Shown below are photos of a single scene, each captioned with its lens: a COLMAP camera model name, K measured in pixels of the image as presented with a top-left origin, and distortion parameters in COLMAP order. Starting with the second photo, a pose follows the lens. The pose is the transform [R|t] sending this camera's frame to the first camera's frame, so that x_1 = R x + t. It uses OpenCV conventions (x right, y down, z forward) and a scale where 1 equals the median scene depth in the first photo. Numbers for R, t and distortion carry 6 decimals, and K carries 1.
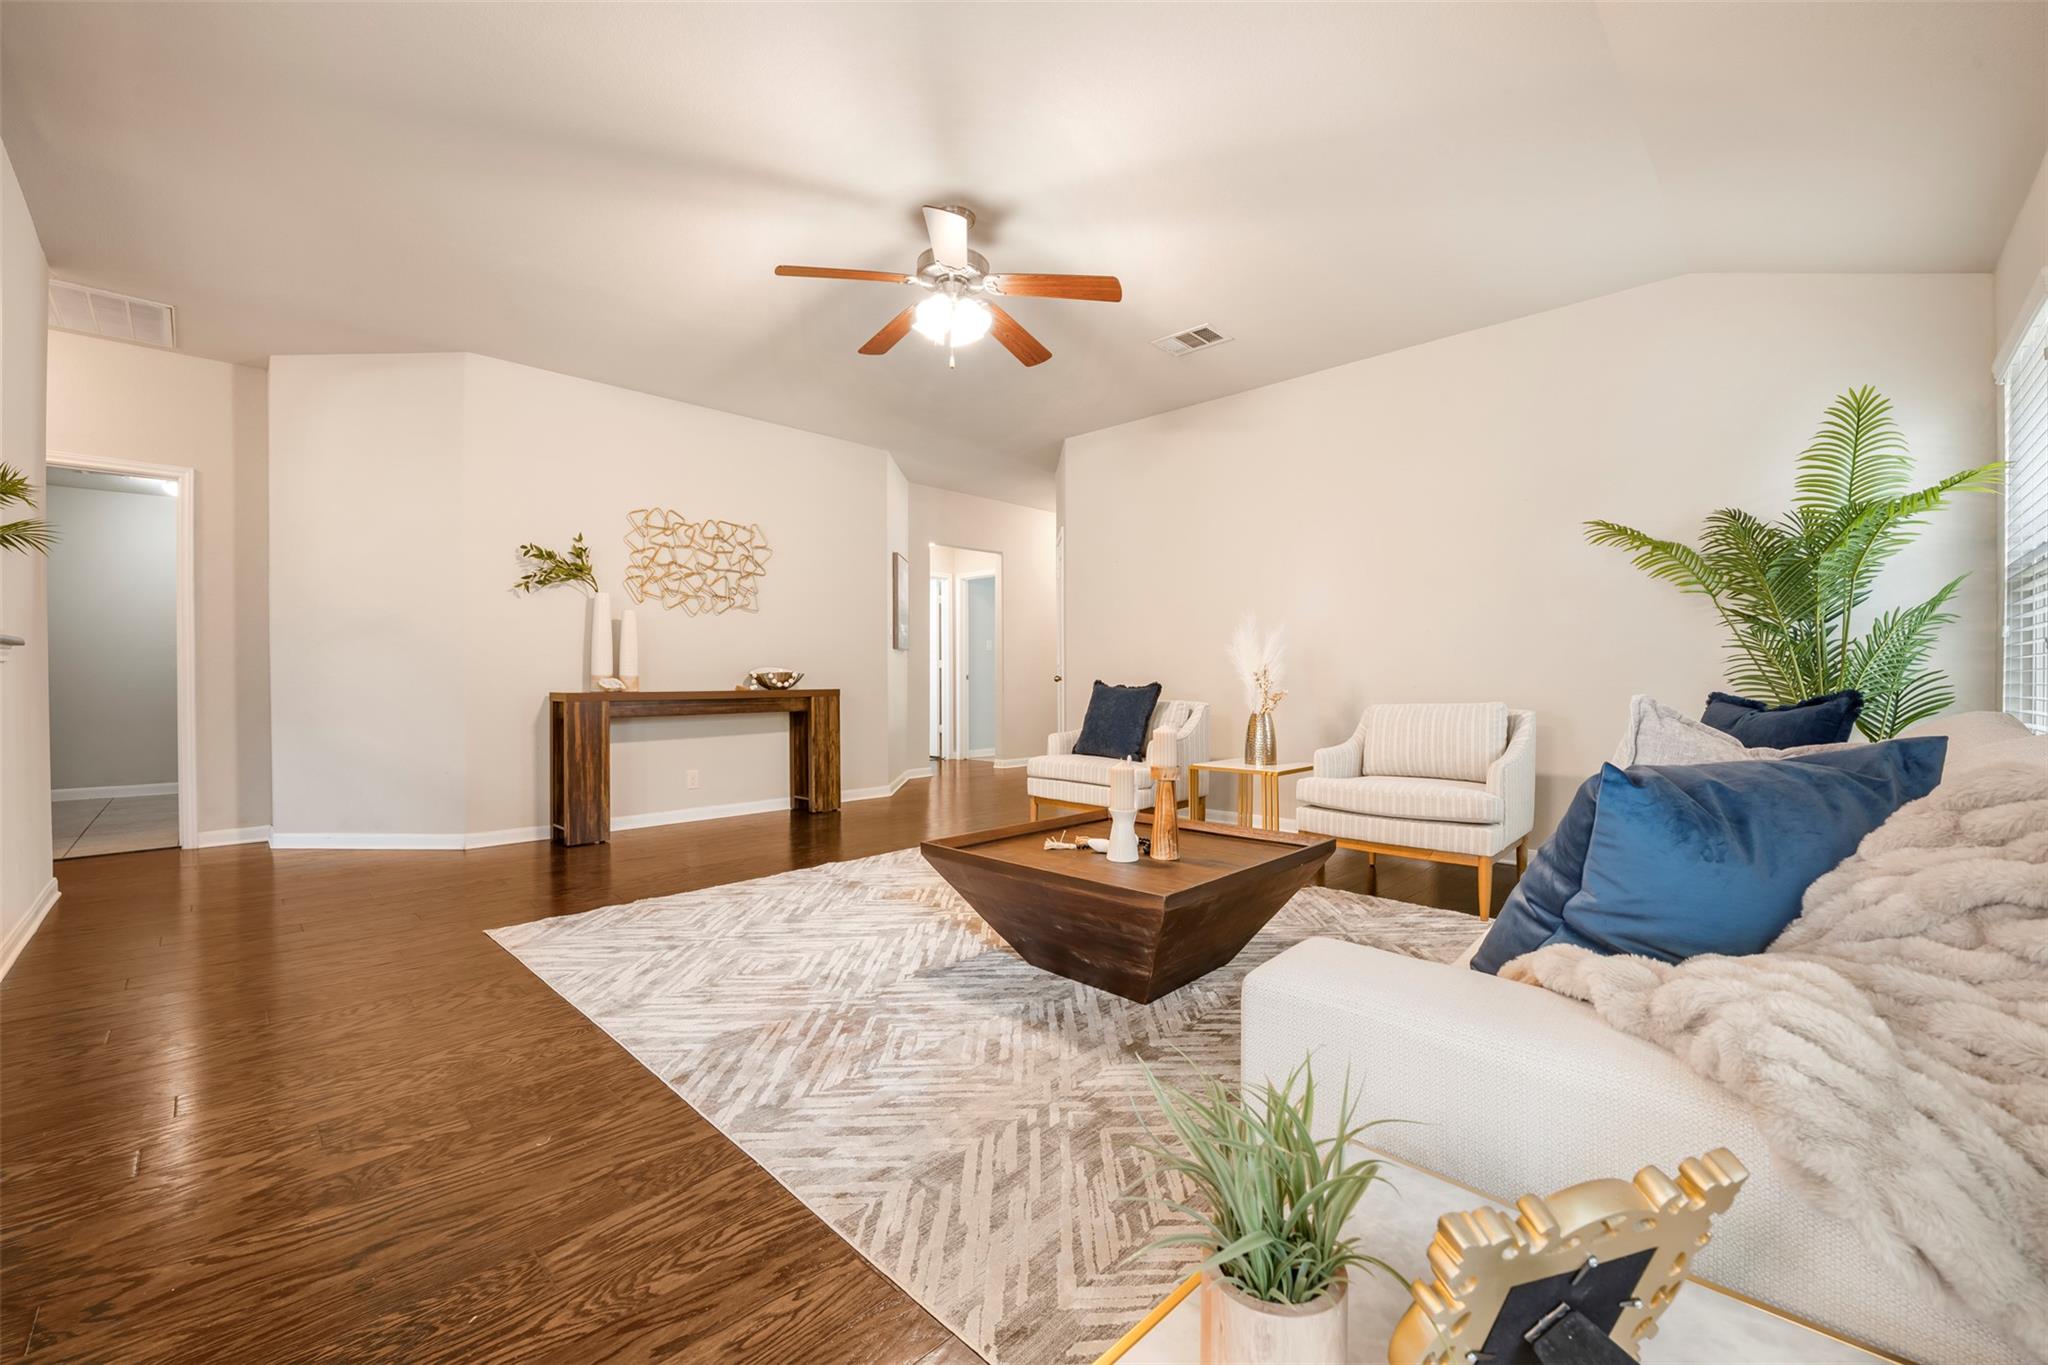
lens RADIAL K [[824.3, 0, 1030.2], [0, 824.3, 681.2], [0, 0, 1]] dist [-0.021288, 0.000519]
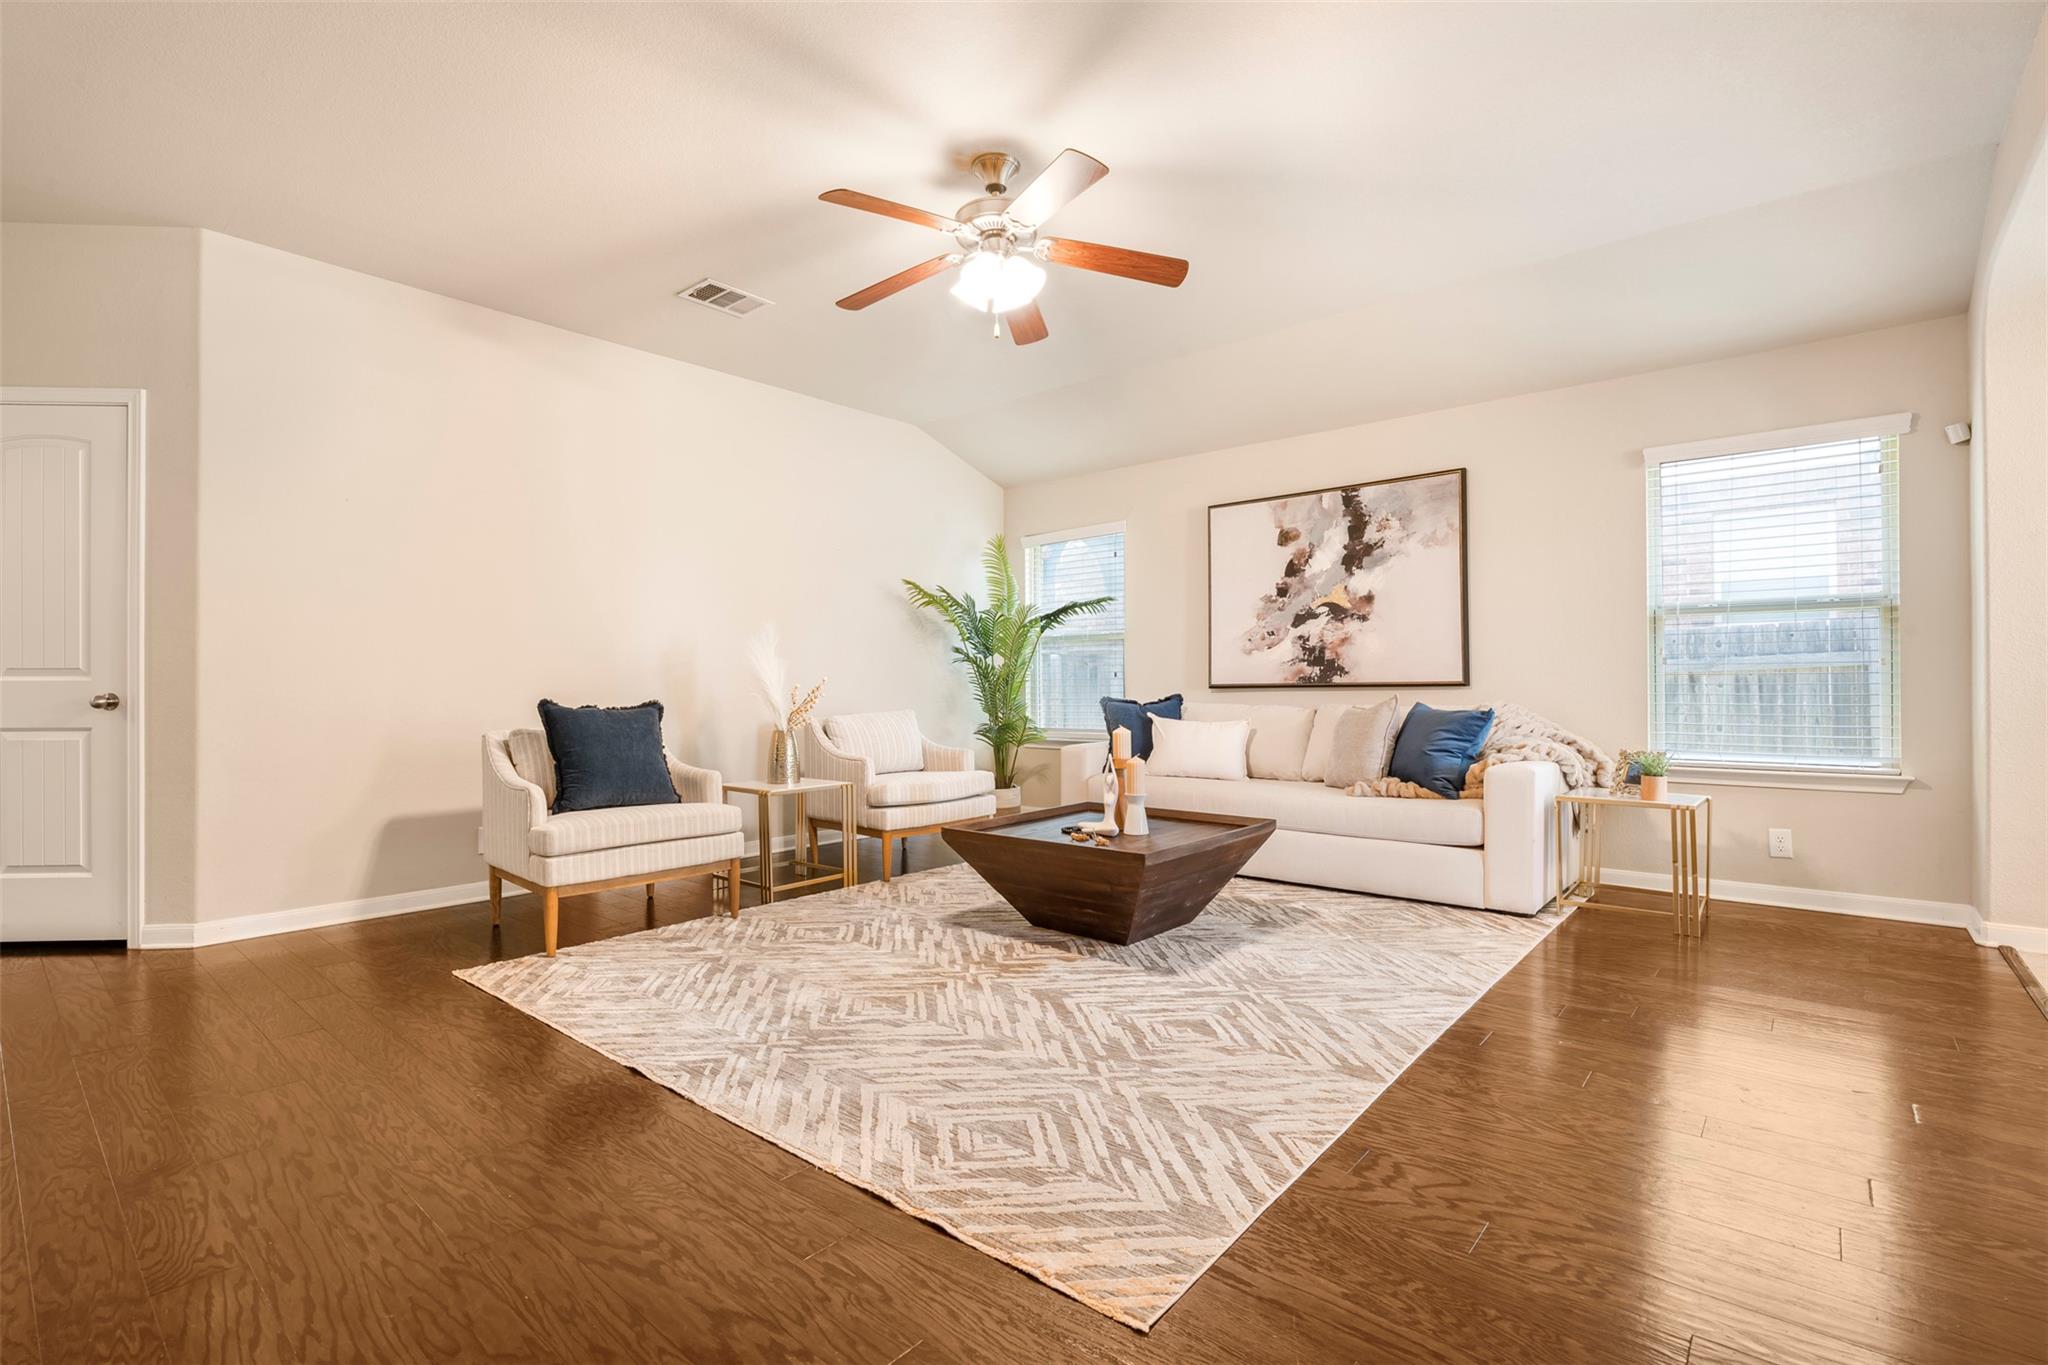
lens RADIAL K [[928.9, 0, 1024.0], [0, 928.9, 682.5], [0, 0, 1]] dist [-0.016011, 0.000072]
pose [[-0.068461, 0.005340, 0.997640, -1.008304], [0.011841, 0.999920, -0.004540, -0.009532], [-0.997584, 0.011502, -0.068519, 0.978686]]
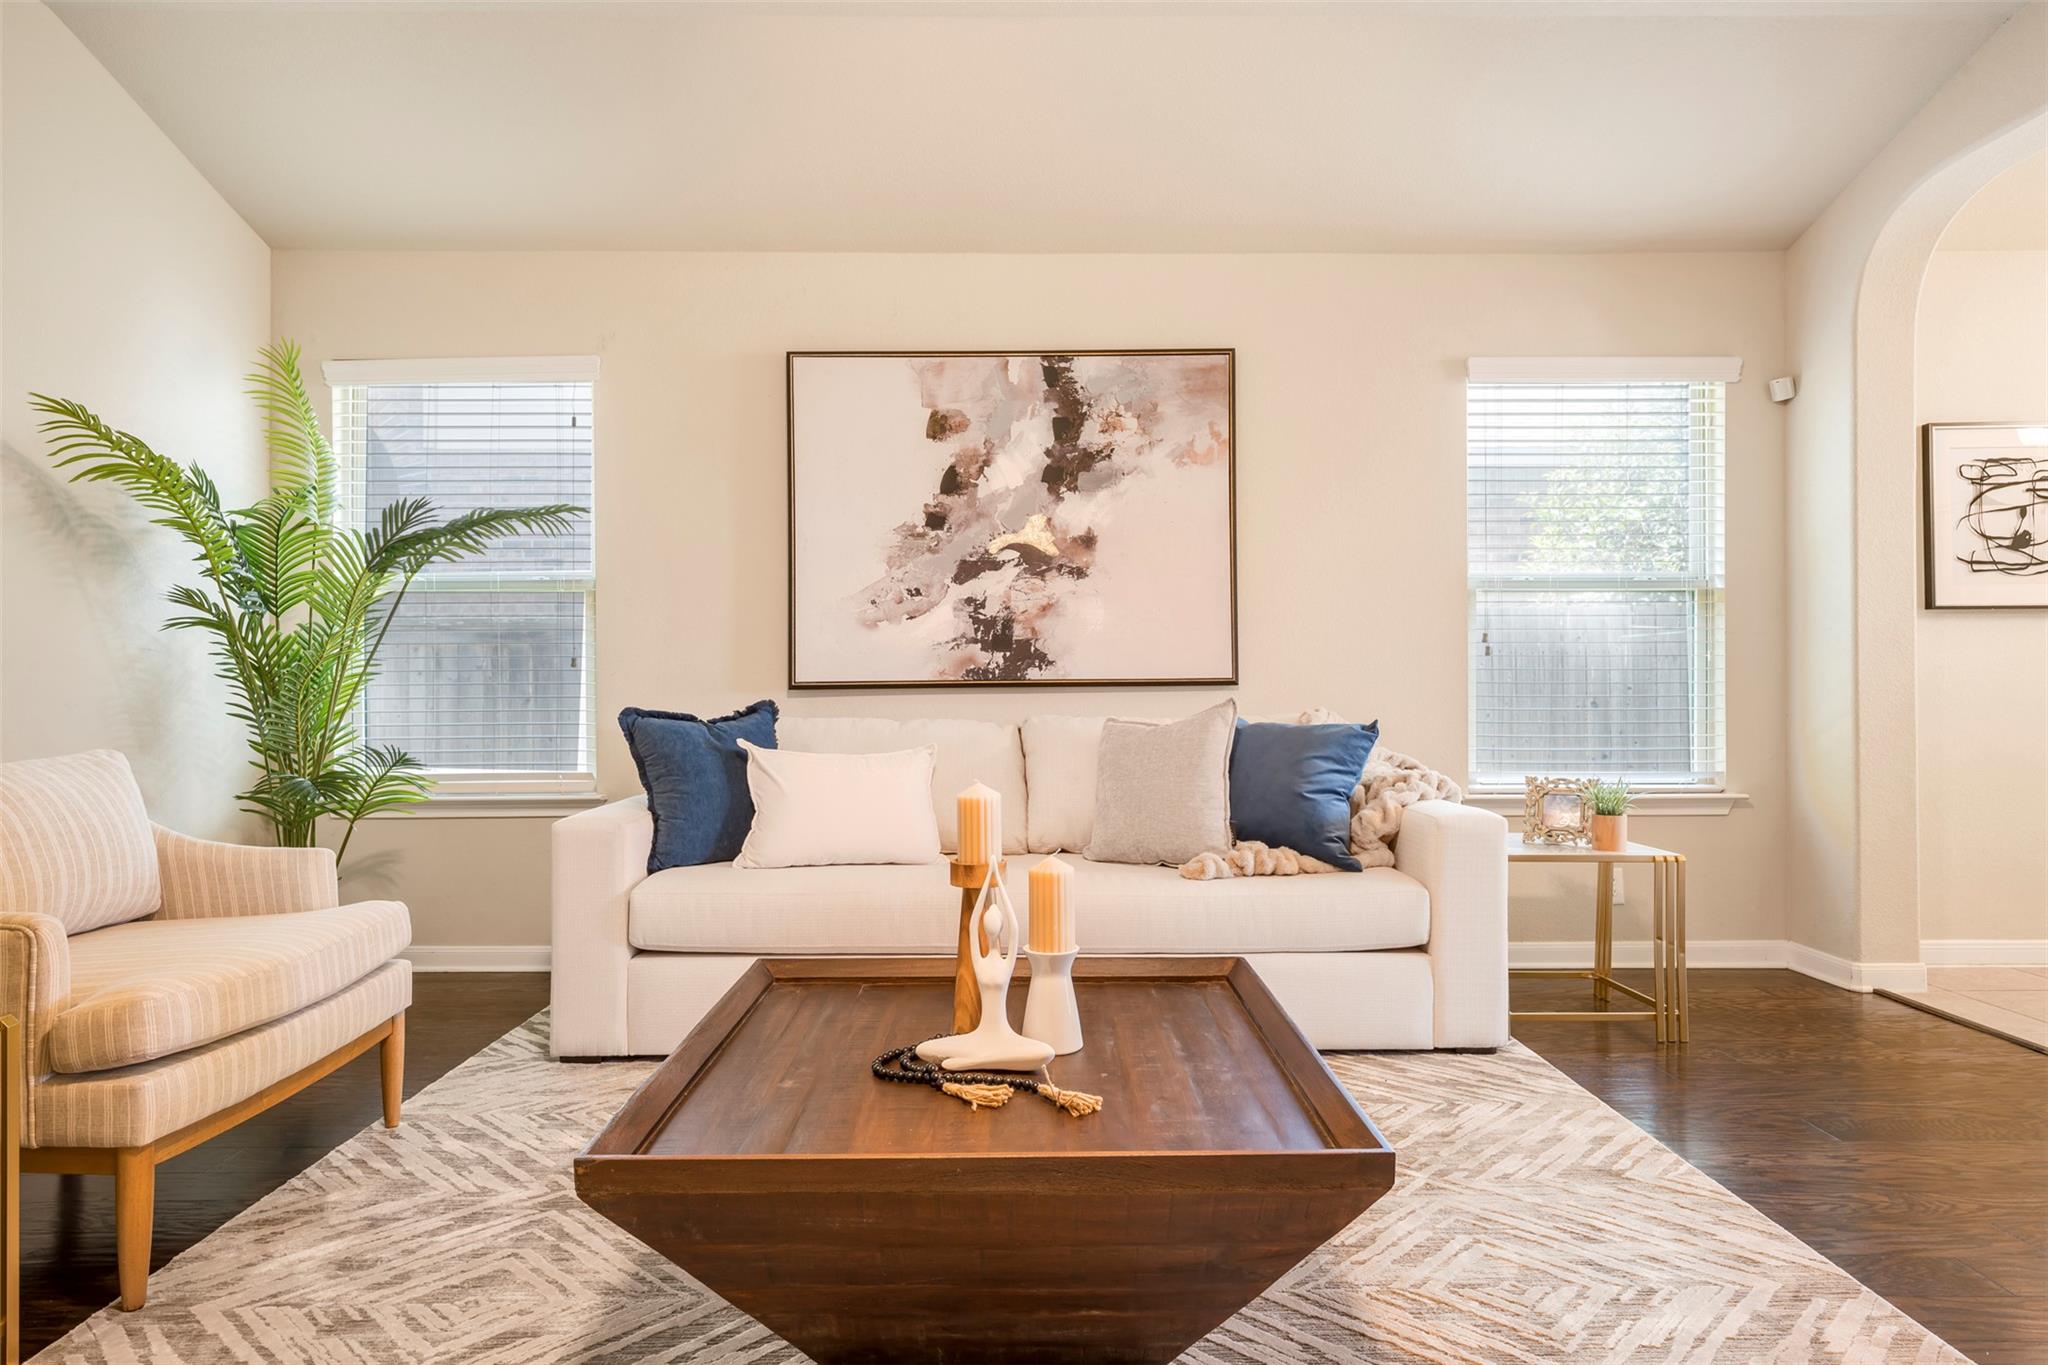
lens RADIAL K [[1163.7, 0, 1024.0], [0, 1163.7, 682.5], [0, 0, 1]] dist [0.003272, 0.001611]
pose [[-0.706391, 0.005394, 0.707801, -0.304679], [0.009168, 0.999957, 0.001530, -0.008947], [-0.707762, 0.007570, -0.706410, 1.174176]]
